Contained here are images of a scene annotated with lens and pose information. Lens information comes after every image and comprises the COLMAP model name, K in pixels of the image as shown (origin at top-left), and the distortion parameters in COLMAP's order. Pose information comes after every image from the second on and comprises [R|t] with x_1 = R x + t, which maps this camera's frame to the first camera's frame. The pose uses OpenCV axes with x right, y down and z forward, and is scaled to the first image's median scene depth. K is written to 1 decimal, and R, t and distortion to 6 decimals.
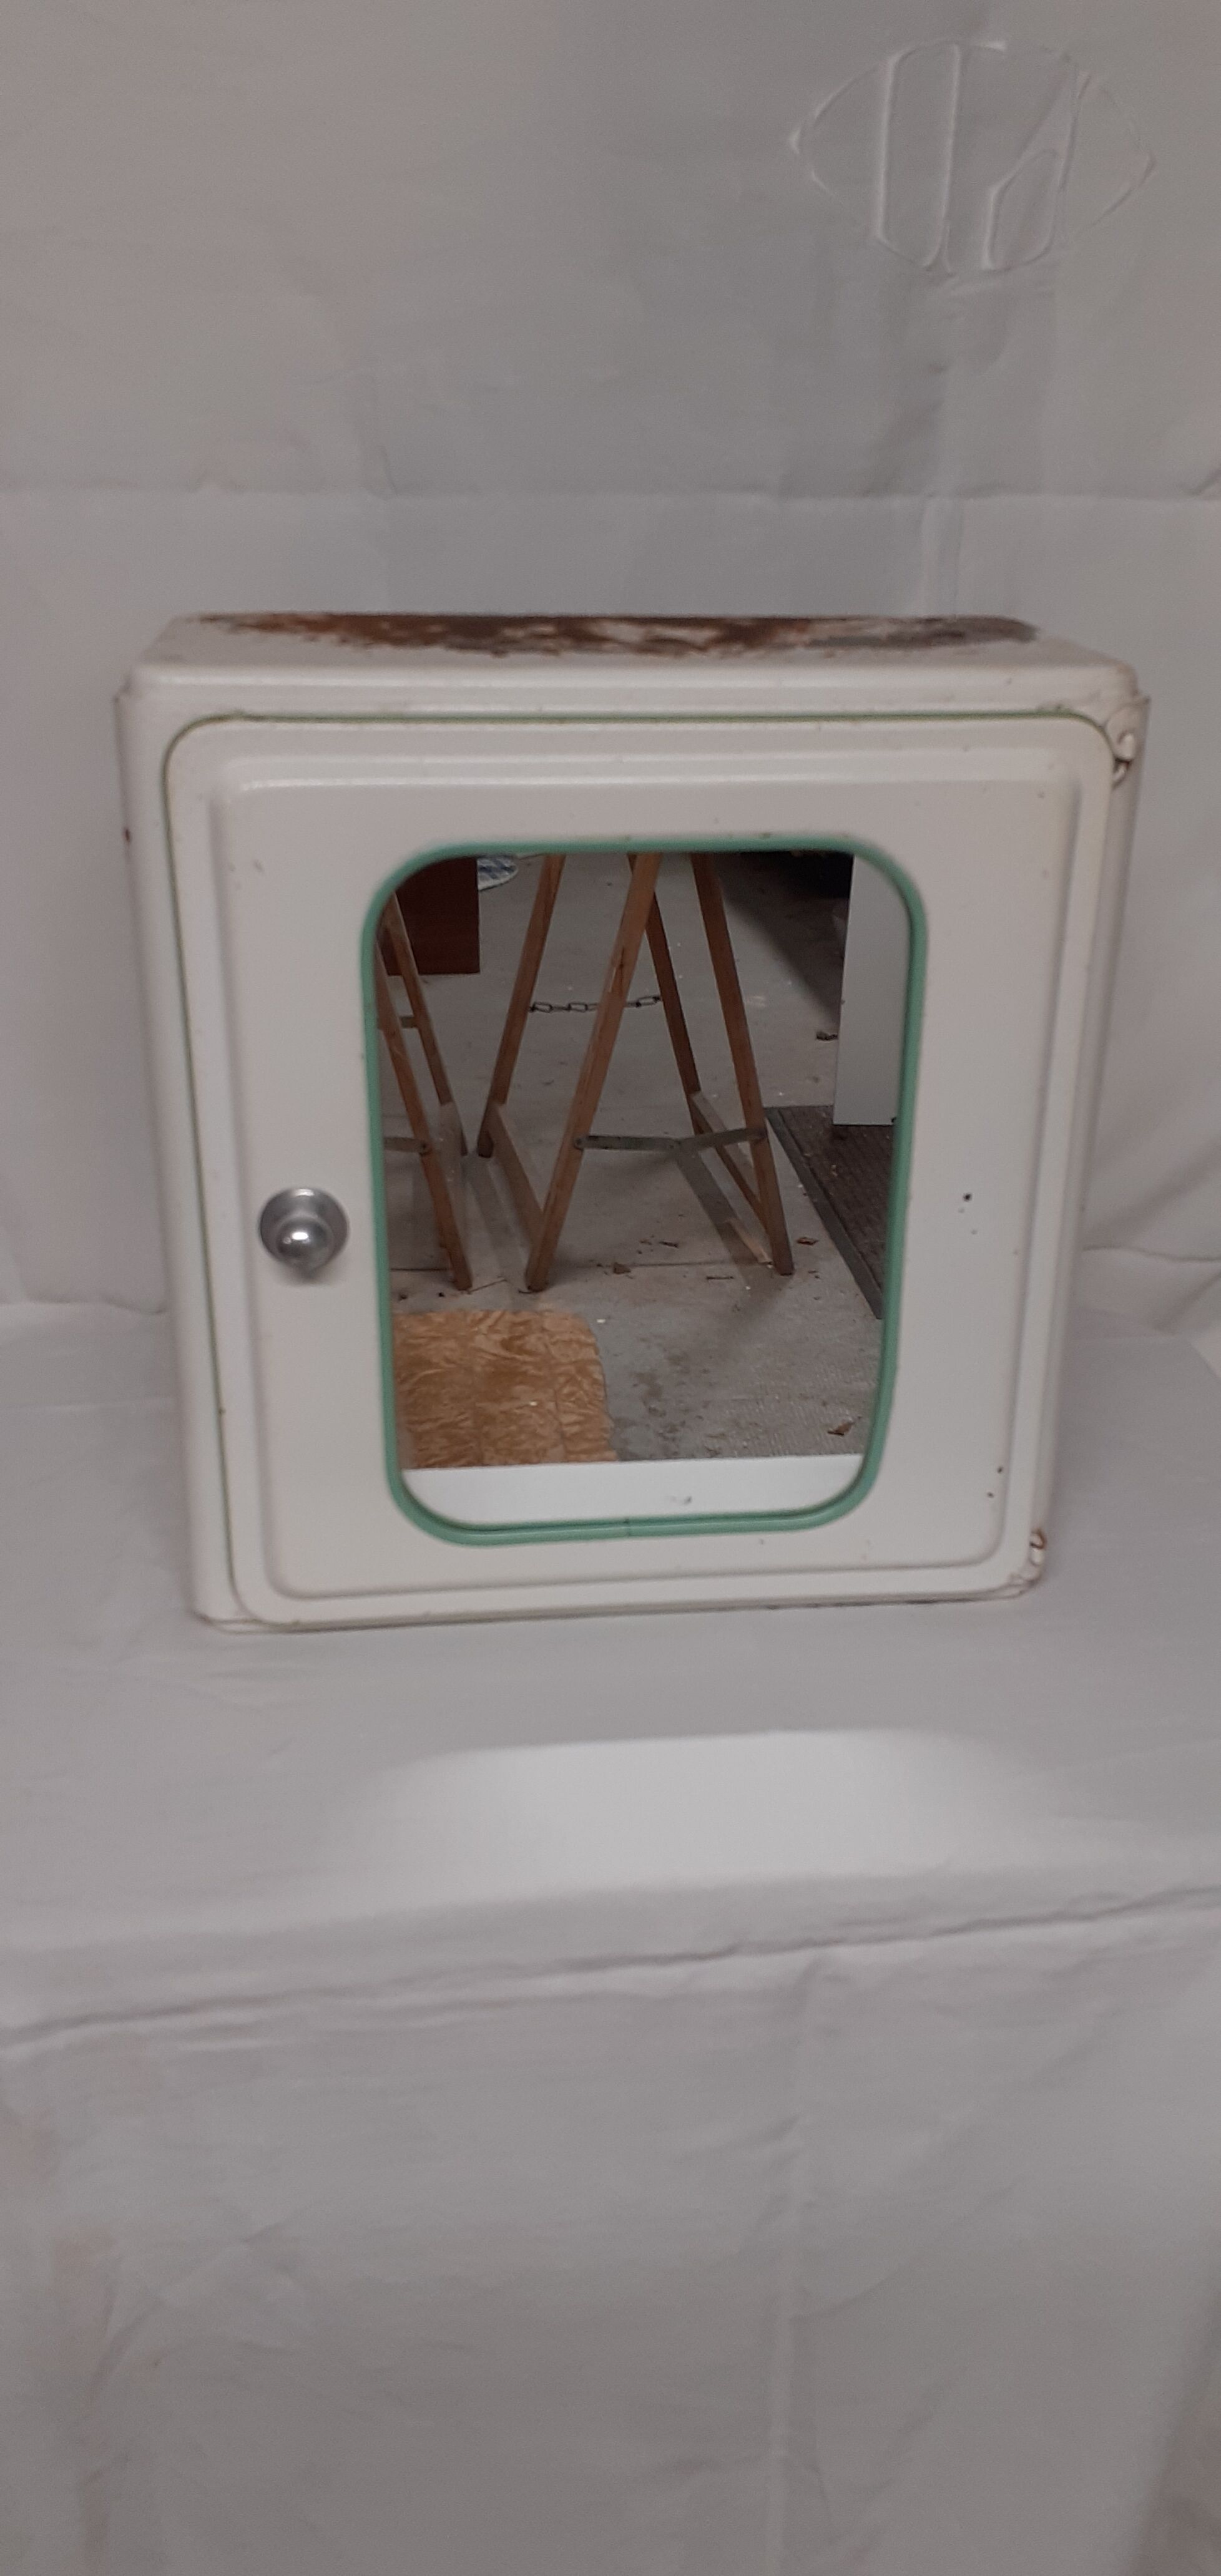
lens RADIAL K [[1900.0, 0, 610.5], [0, 1900.0, 1288.0], [0, 0, 1]] dist [-0.007066, 0.000134]
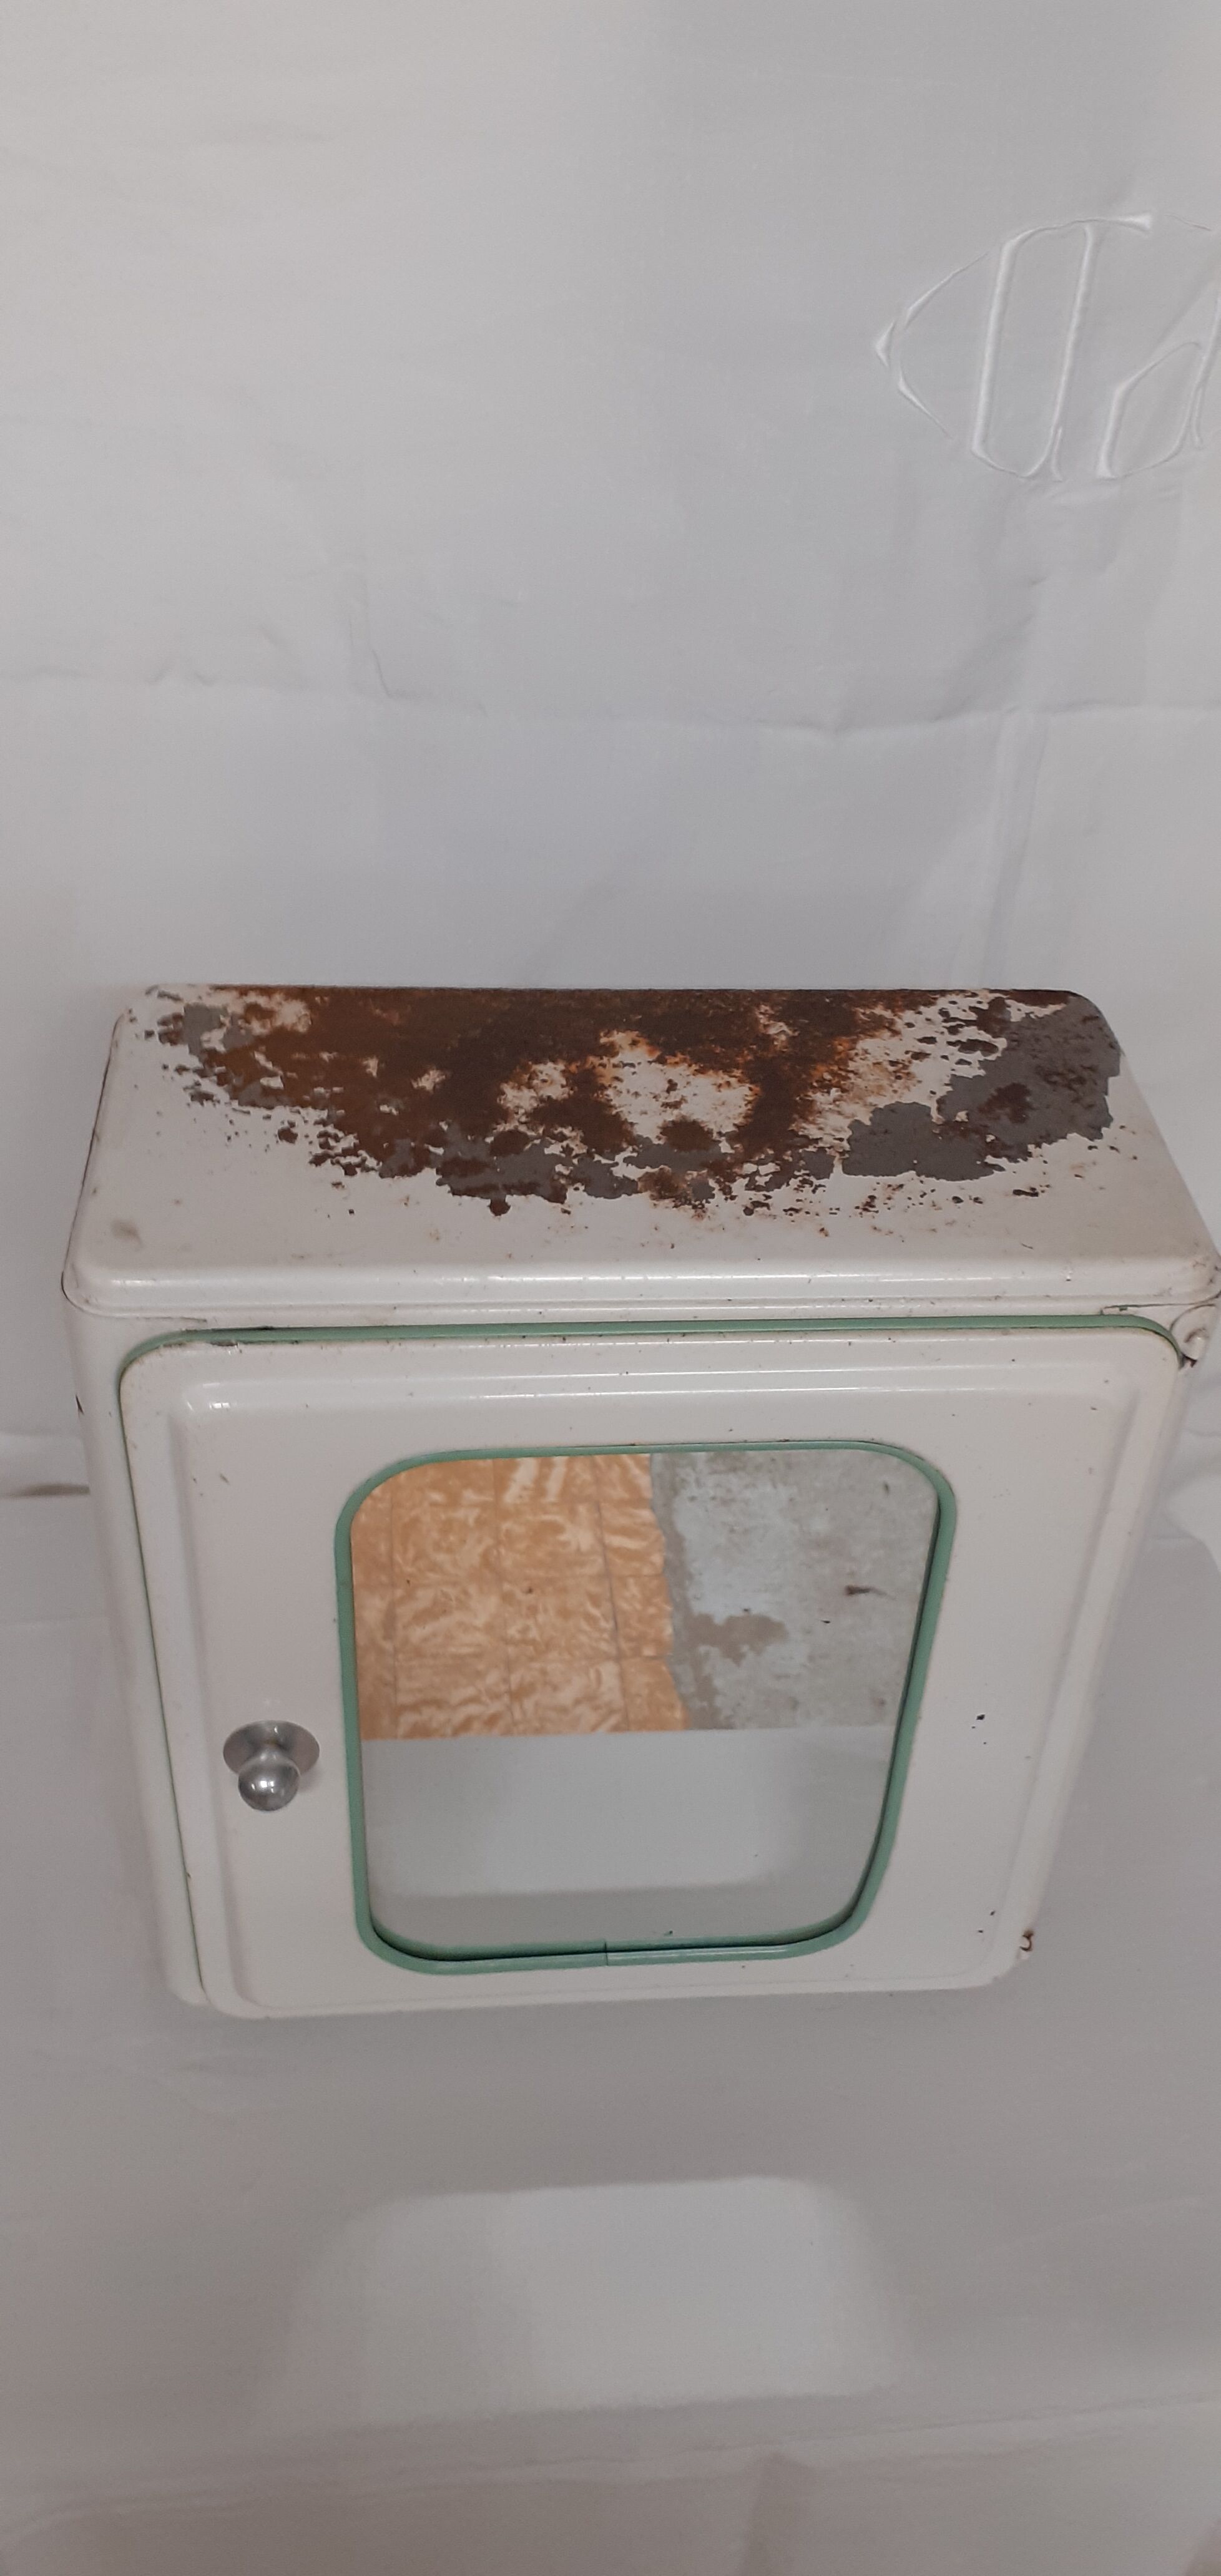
lens RADIAL K [[2017.4, 0, 611.5], [0, 2017.4, 1240.5], [0, 0, 1]] dist [0.004911, -0.004216]
pose [[0.999128, 0.041487, 0.004721, -0.007244], [-0.041502, 0.974272, 0.221521, -0.416528], [0.004591, -0.221524, 0.975144, 0.063662]]
